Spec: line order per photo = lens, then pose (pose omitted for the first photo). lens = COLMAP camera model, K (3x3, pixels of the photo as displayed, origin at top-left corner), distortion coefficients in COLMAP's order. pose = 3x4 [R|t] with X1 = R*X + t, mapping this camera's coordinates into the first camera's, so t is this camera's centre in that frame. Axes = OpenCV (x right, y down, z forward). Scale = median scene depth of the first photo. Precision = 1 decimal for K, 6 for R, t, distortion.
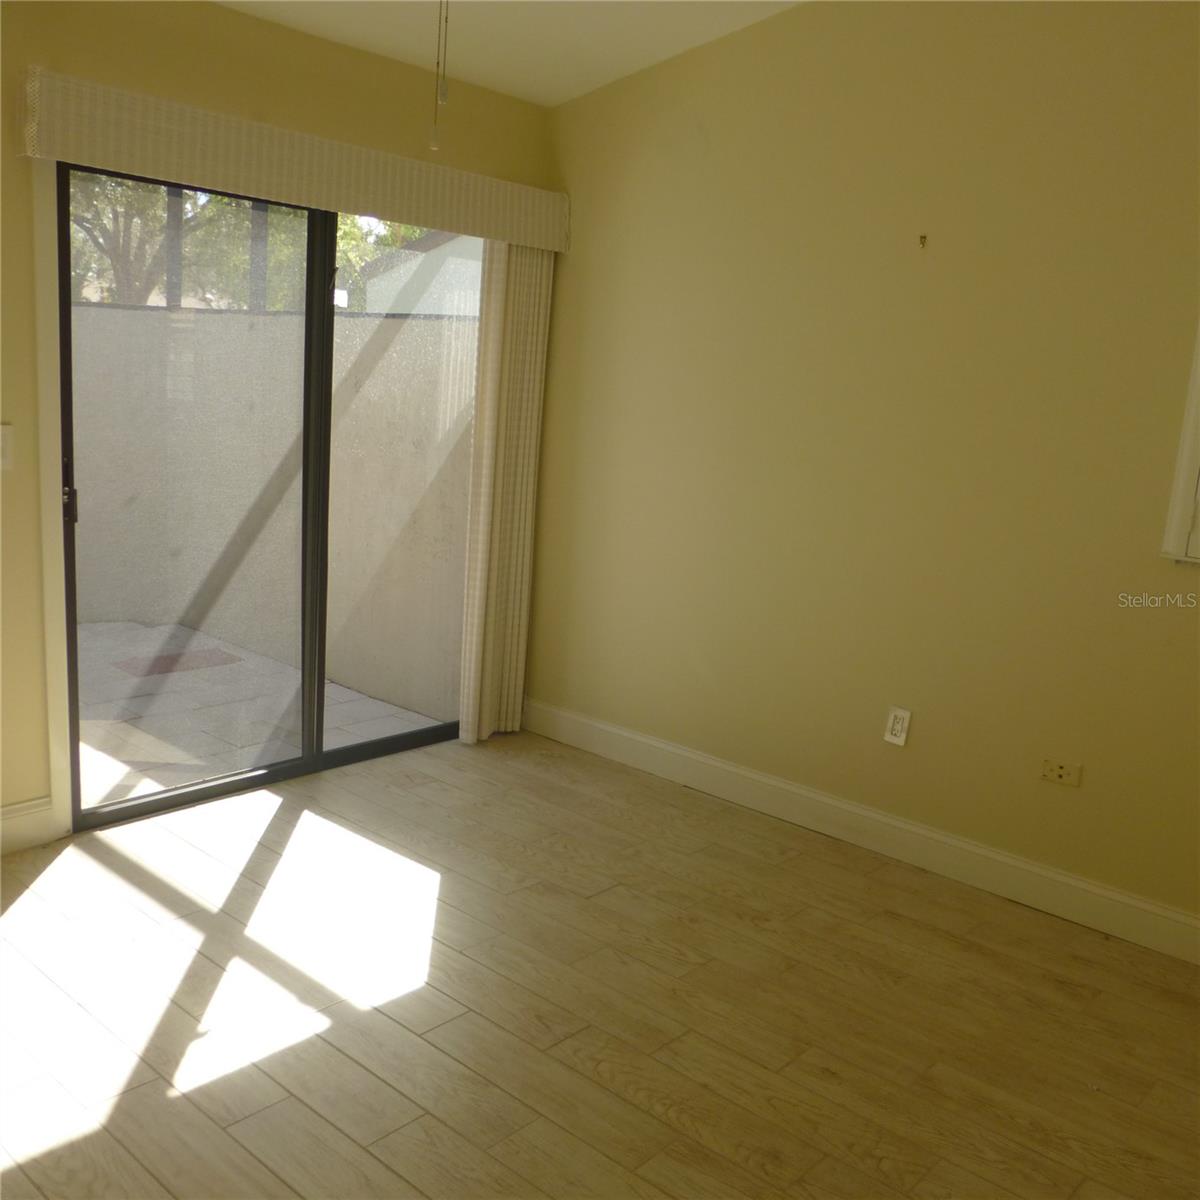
lens RADIAL K [[1171.3, 0, 600.0], [0, 1171.3, 600.0], [0, 0, 1]] dist [-0.005031, -0.003438]
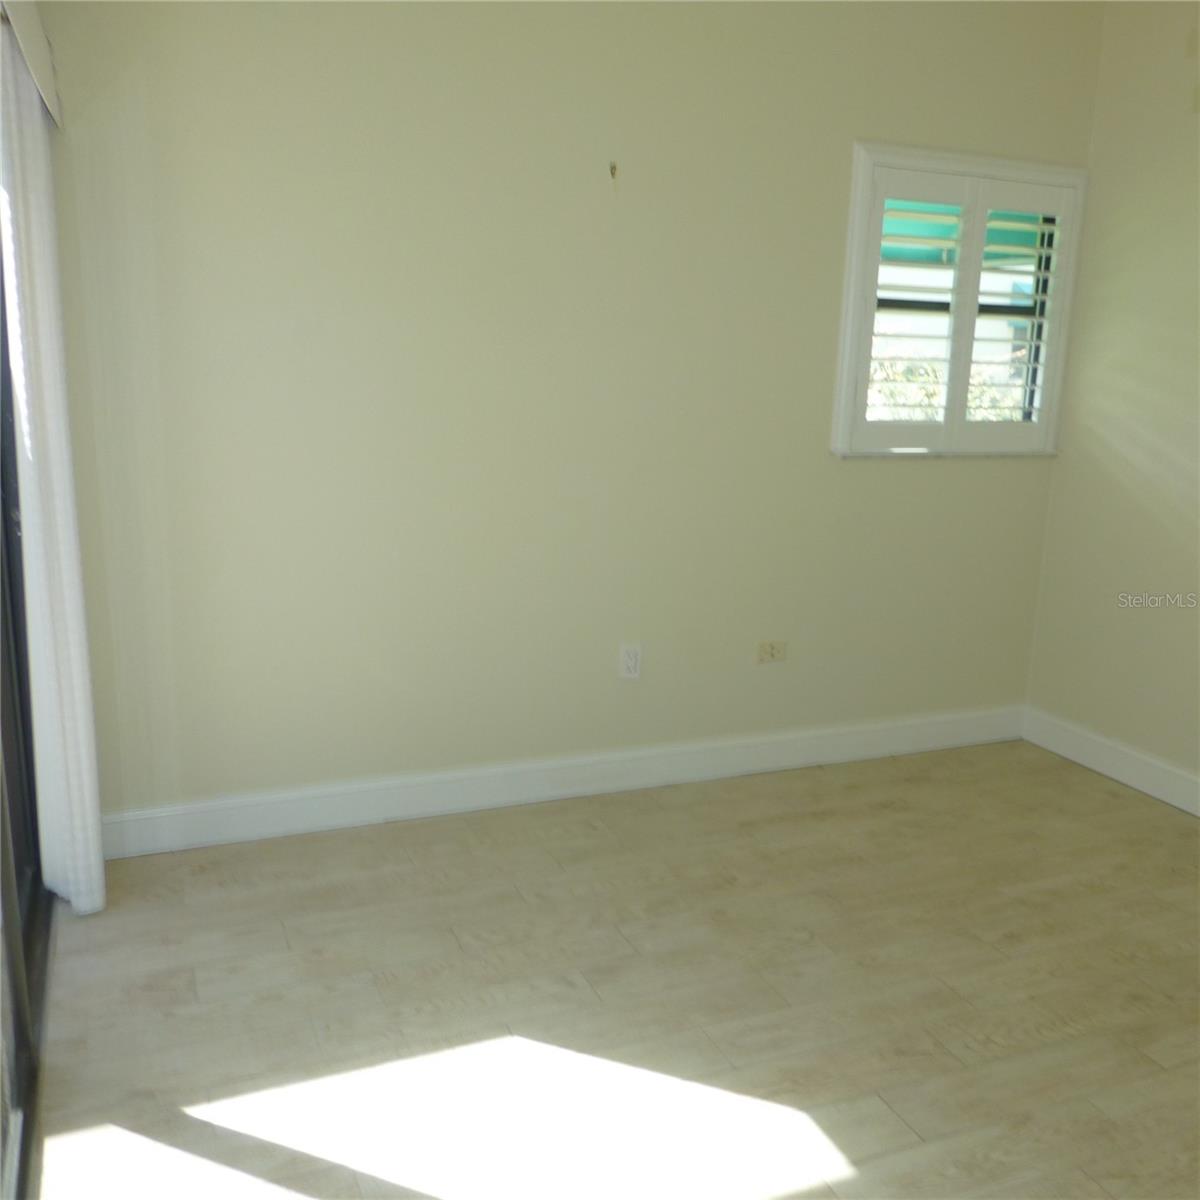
lens RADIAL K [[1171.3, 0, 600.0], [0, 1171.3, 600.0], [0, 0, 1]] dist [-0.005031, -0.003438]
pose [[0.442317, -0.253187, 0.860379, -0.754592], [0.172937, 0.965399, 0.195186, -0.179904], [-0.880028, 0.062457, 0.470798, 0.667635]]
